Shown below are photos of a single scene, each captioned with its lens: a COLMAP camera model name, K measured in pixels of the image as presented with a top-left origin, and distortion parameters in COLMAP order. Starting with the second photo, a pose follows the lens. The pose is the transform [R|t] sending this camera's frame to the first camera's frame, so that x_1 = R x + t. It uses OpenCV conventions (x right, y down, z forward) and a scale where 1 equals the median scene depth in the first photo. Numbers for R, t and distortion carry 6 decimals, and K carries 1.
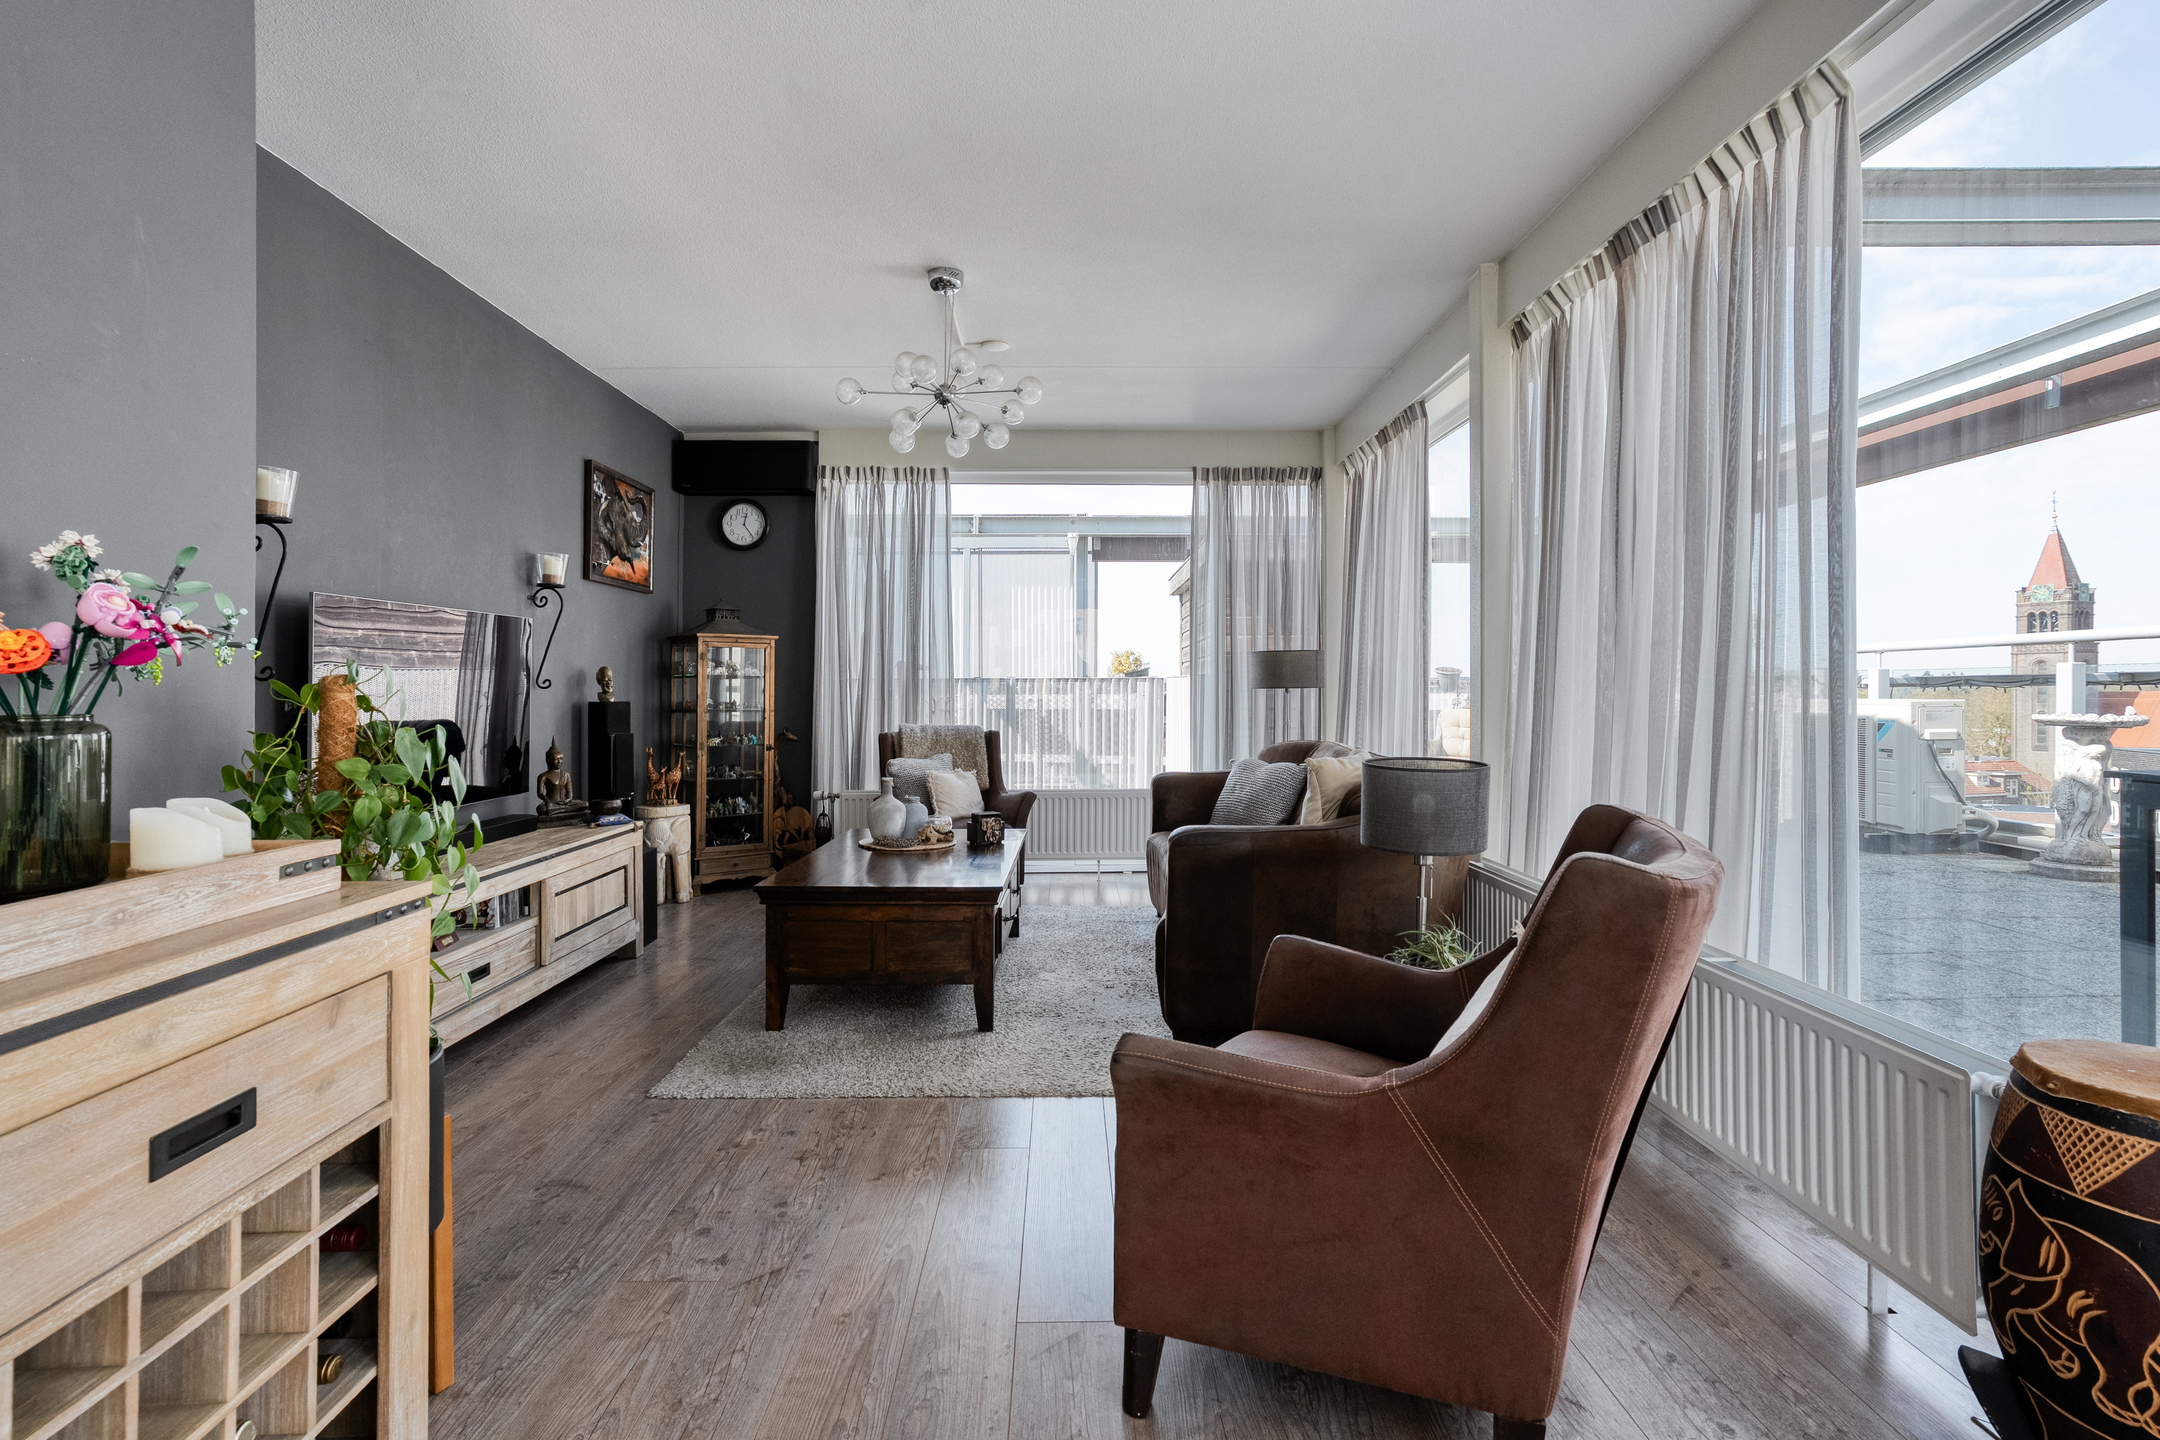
lens RADIAL K [[1045.6, 0, 1094.2], [0, 1045.6, 711.3], [0, 0, 1]] dist [-0.043788, 0.027336]
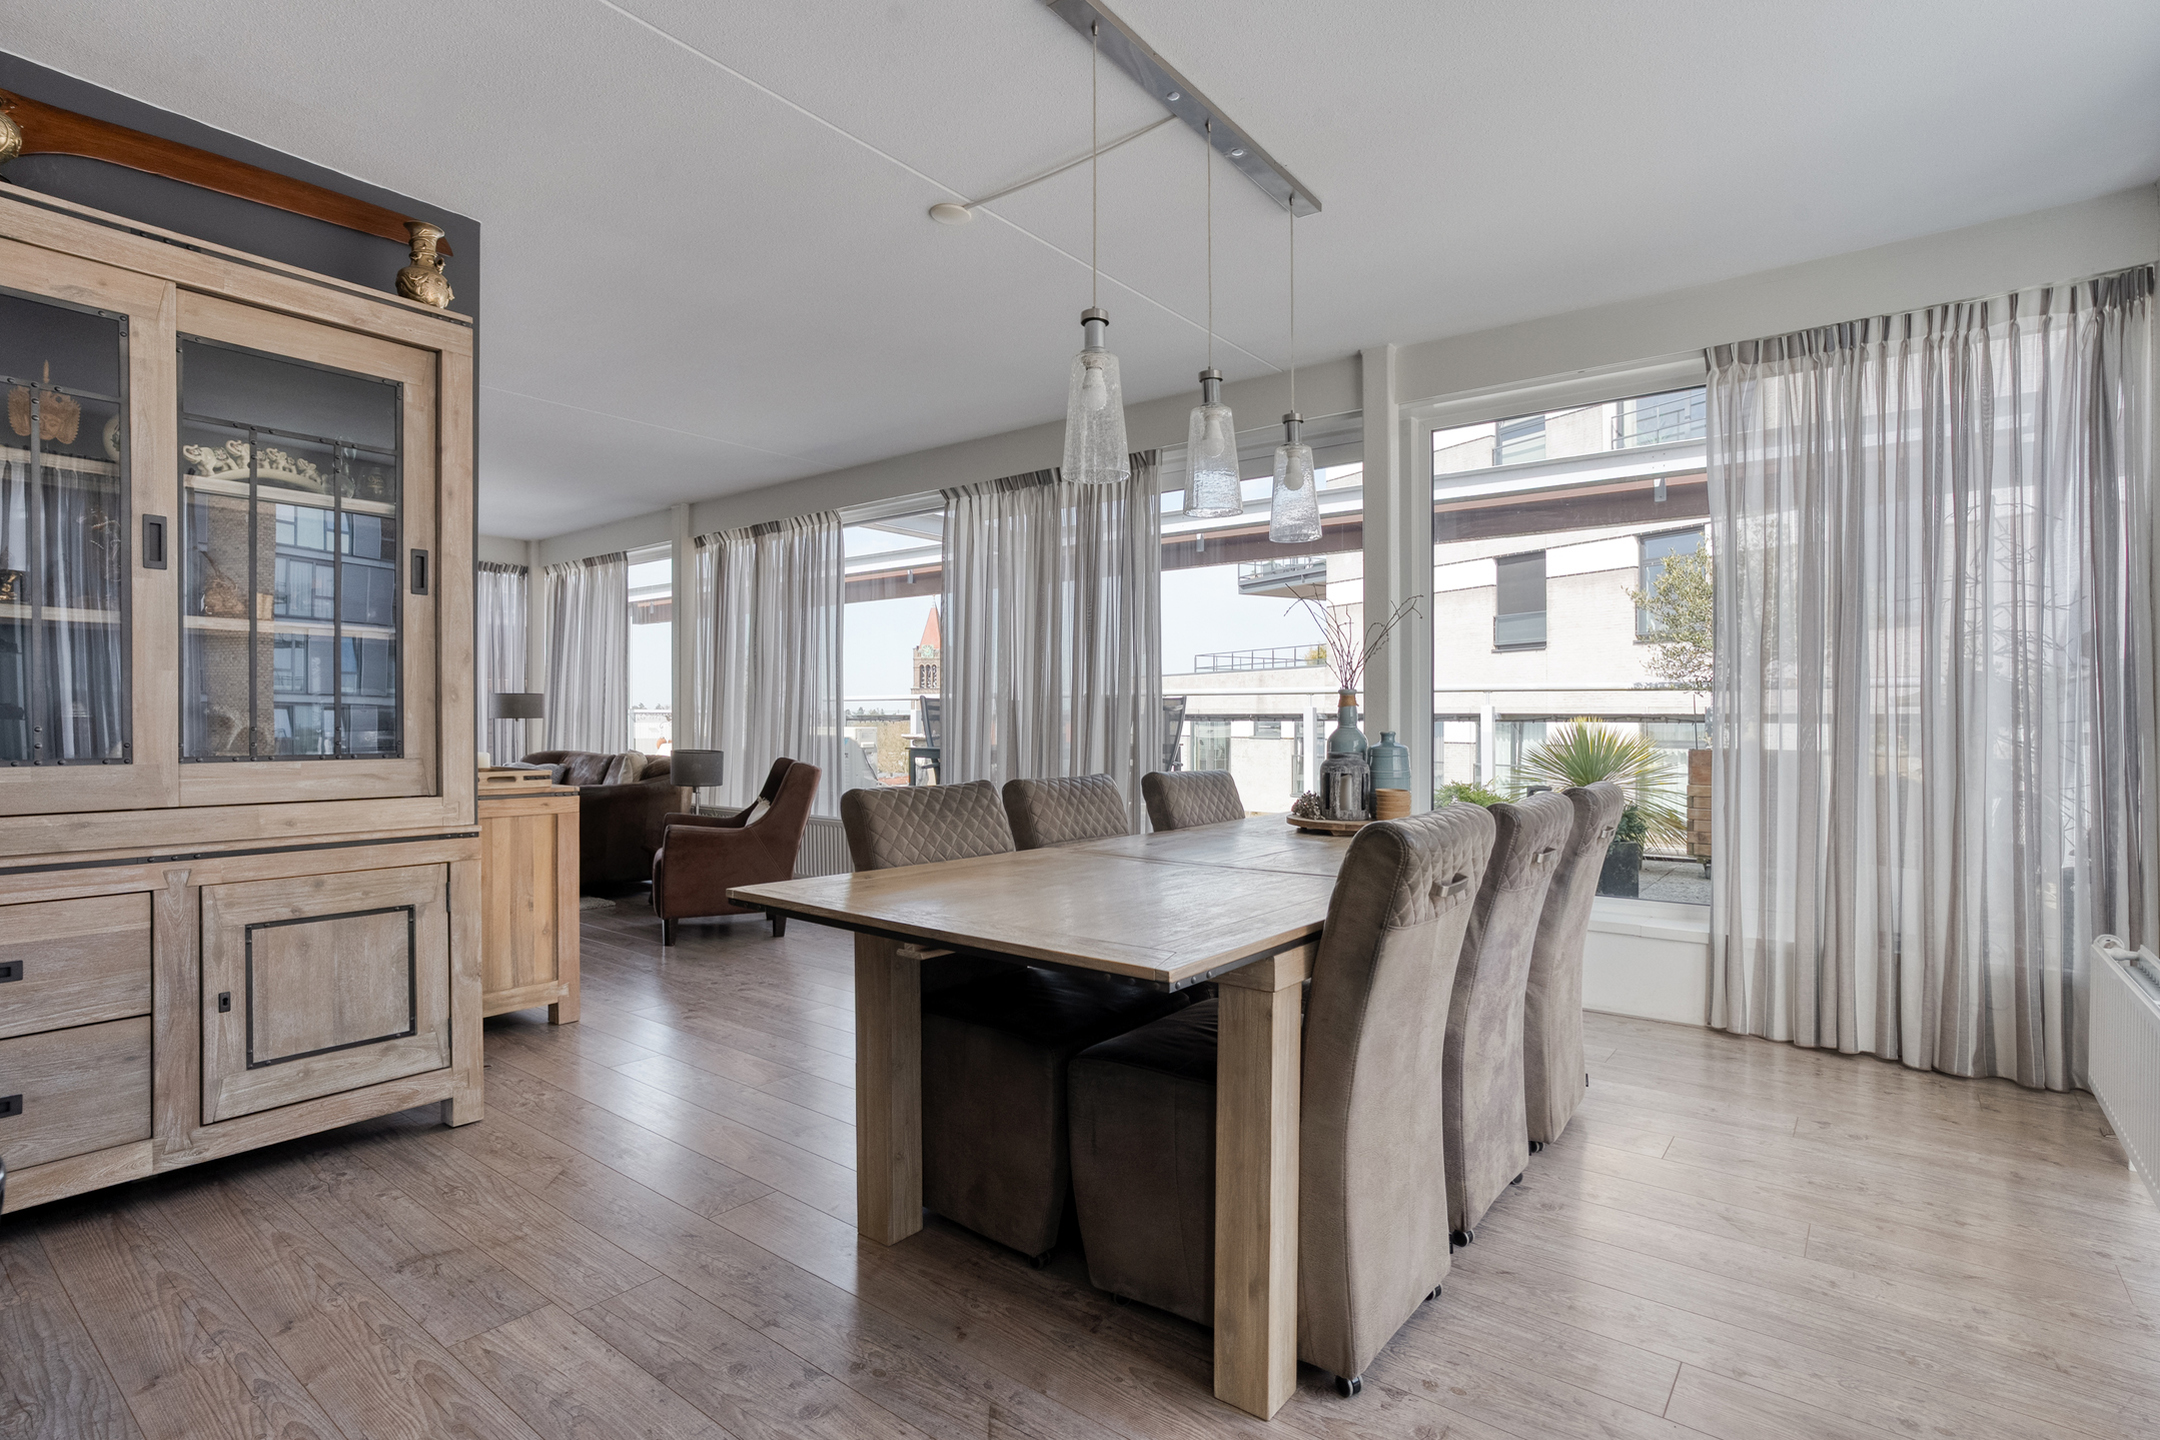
lens RADIAL K [[1073.3, 0, 1043.3], [0, 1073.3, 729.7], [0, 0, 1]] dist [0.003164, 0.000000]
pose [[0.660366, 0.002138, 0.750941, -0.511945], [0.005431, 0.999956, -0.007623, 0.011493], [-0.750925, 0.009113, 0.660325, -0.627506]]
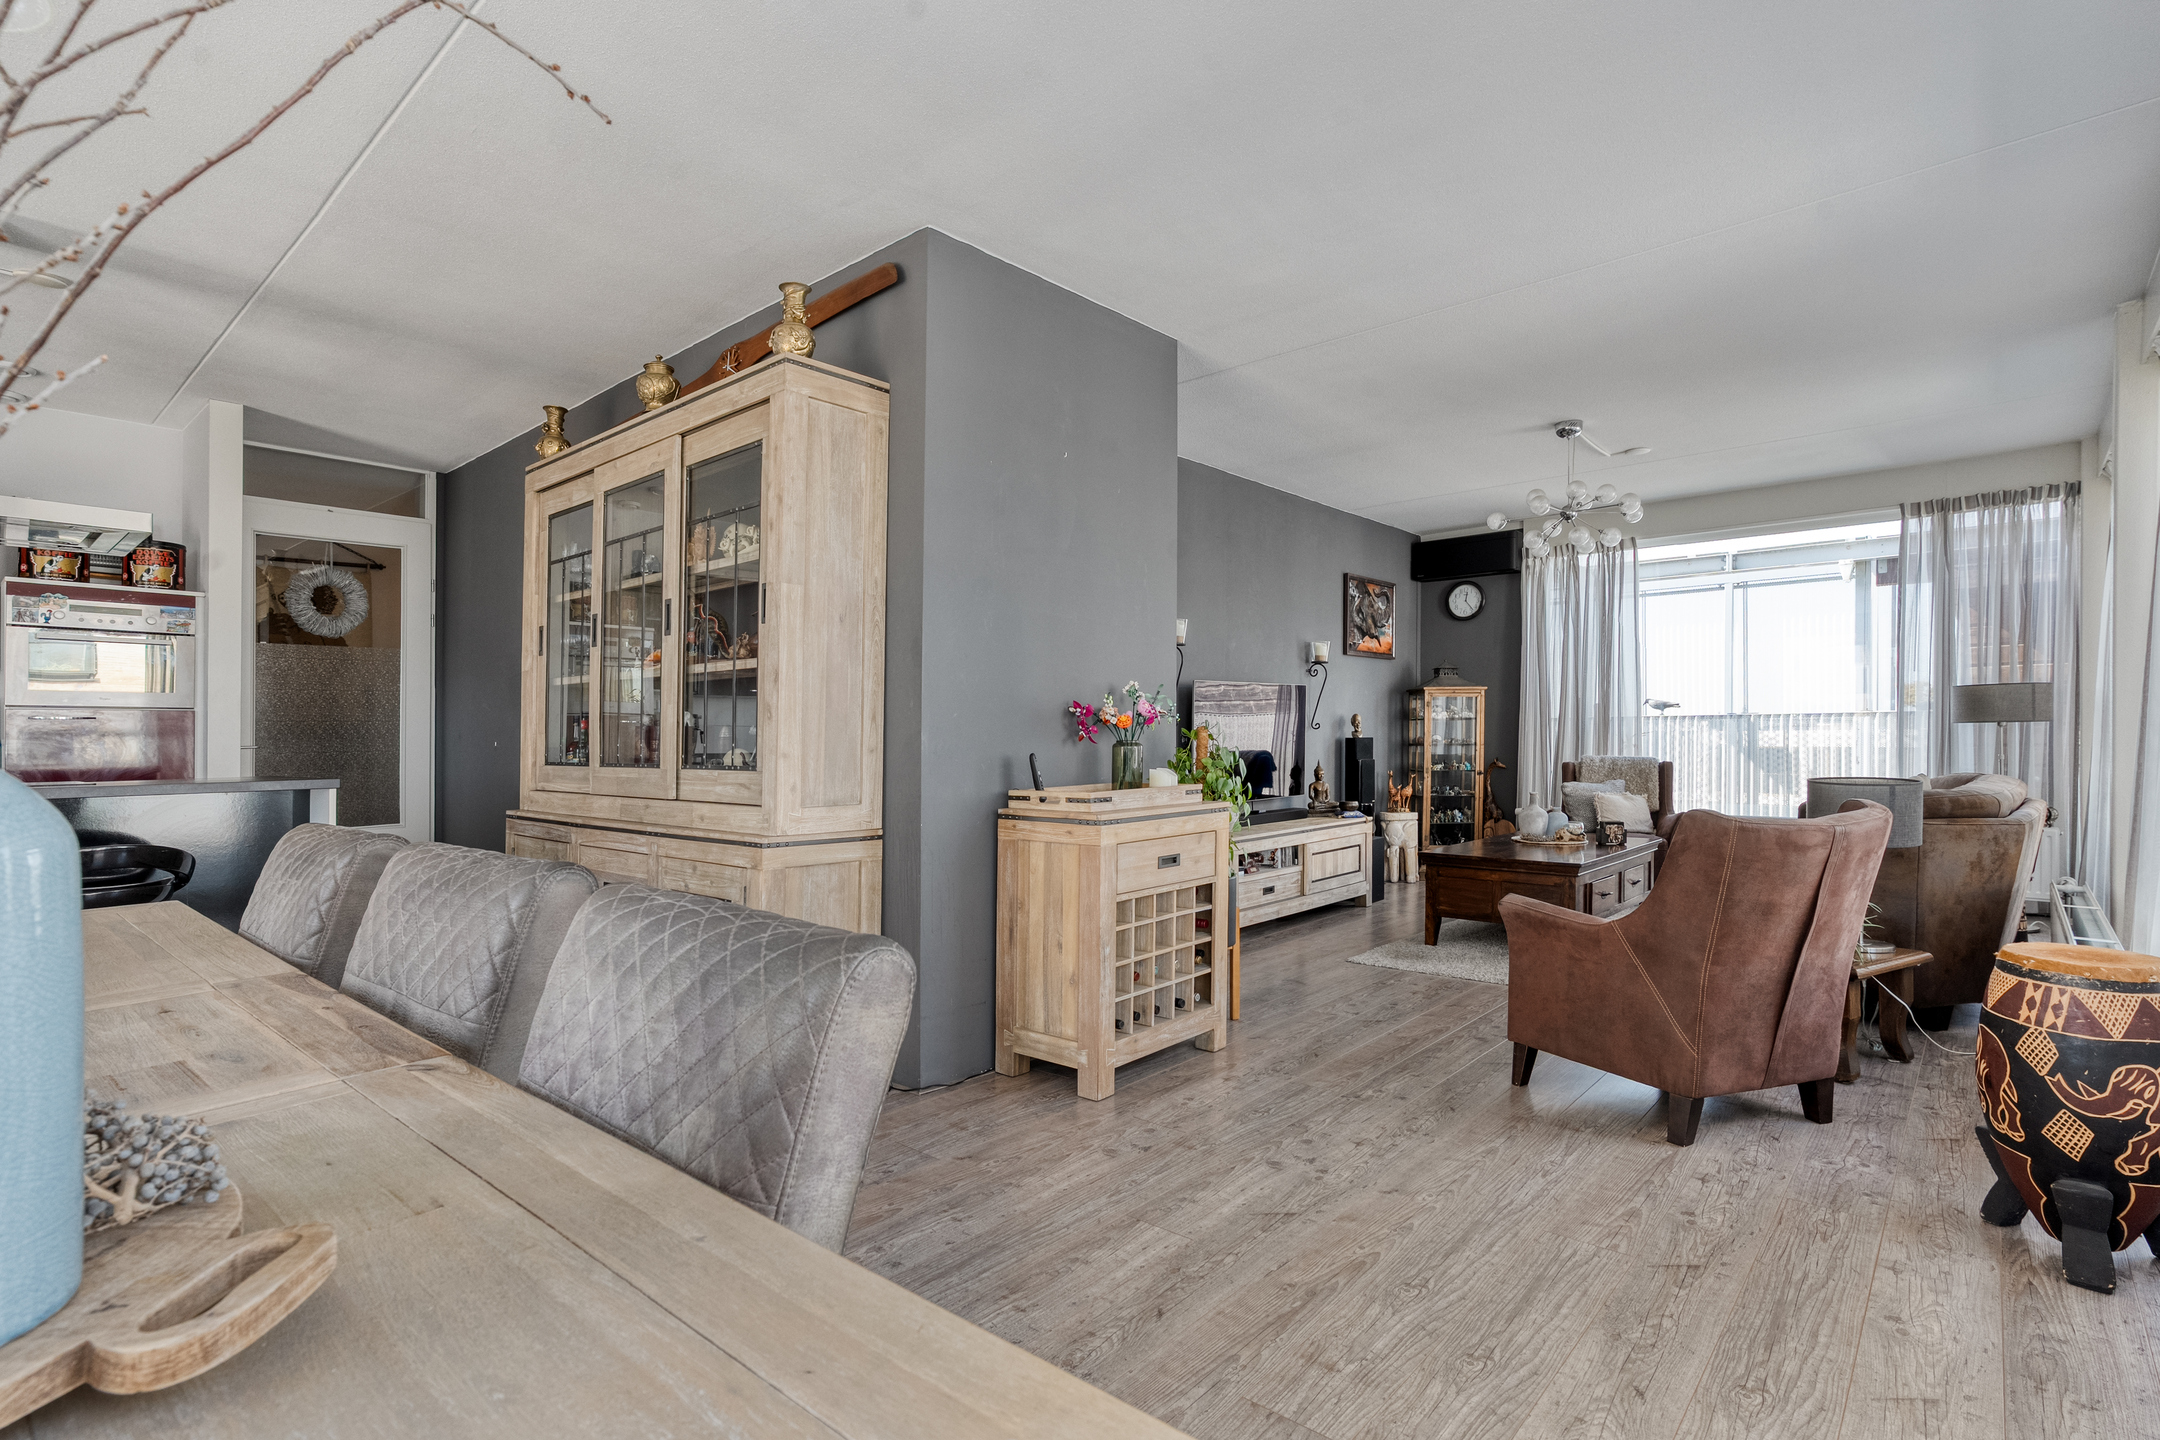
lens RADIAL K [[1056.4, 0, 1080.4], [0, 1056.4, 748.5], [0, 0, 1]] dist [-0.027804, 0.016516]
pose [[0.728298, 0.003797, -0.685251, 0.246602], [-0.004195, 0.999991, 0.001082, 0.005692], [0.685248, 0.002087, 0.728307, -0.327322]]
